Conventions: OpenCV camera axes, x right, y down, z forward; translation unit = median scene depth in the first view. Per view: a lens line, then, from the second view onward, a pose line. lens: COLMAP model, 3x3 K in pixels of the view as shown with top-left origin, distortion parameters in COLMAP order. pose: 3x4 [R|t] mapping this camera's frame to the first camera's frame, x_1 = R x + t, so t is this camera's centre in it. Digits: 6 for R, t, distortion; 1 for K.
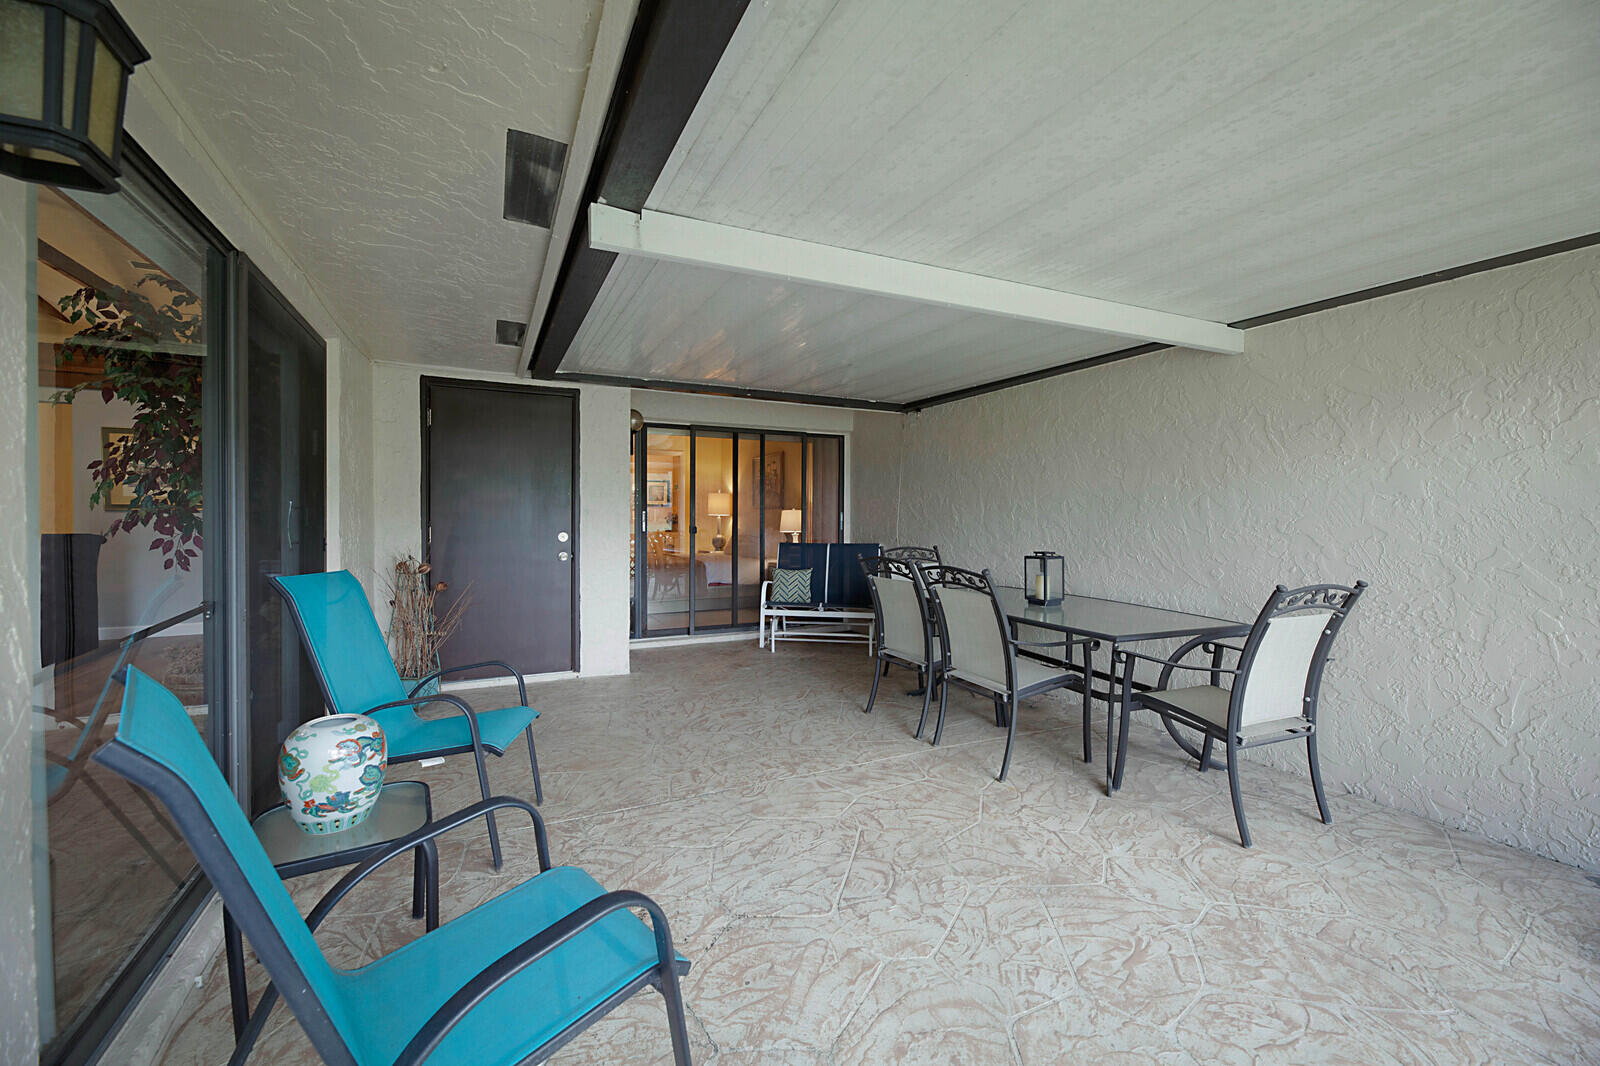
lens RADIAL K [[628.5, 0, 857.9], [0, 628.5, 520.8], [0, 0, 1]] dist [-0.001724, -0.000166]
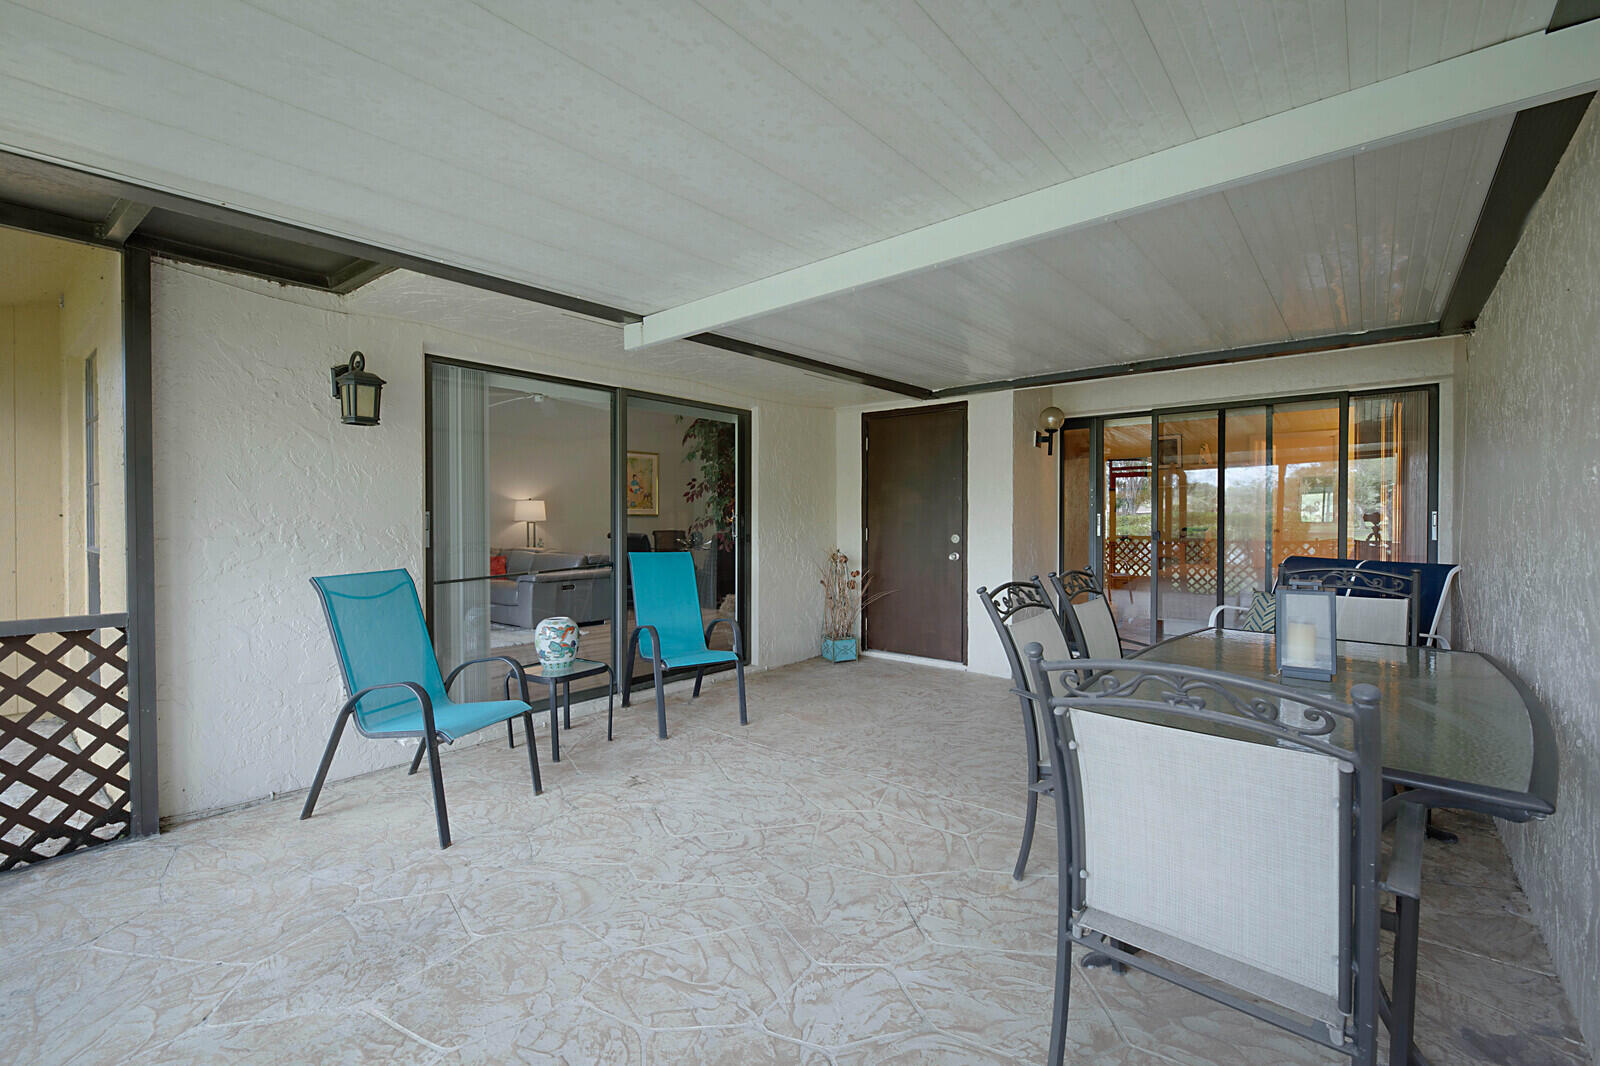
lens RADIAL K [[701.4, 0, 803.9], [0, 701.4, 519.3], [0, 0, 1]] dist [-0.001960, 0.000178]
pose [[0.402881, -0.002674, -0.915248, 0.917616], [-0.005163, 0.999973, -0.005194, -0.000081], [0.915238, 0.006819, 0.402856, 0.457651]]
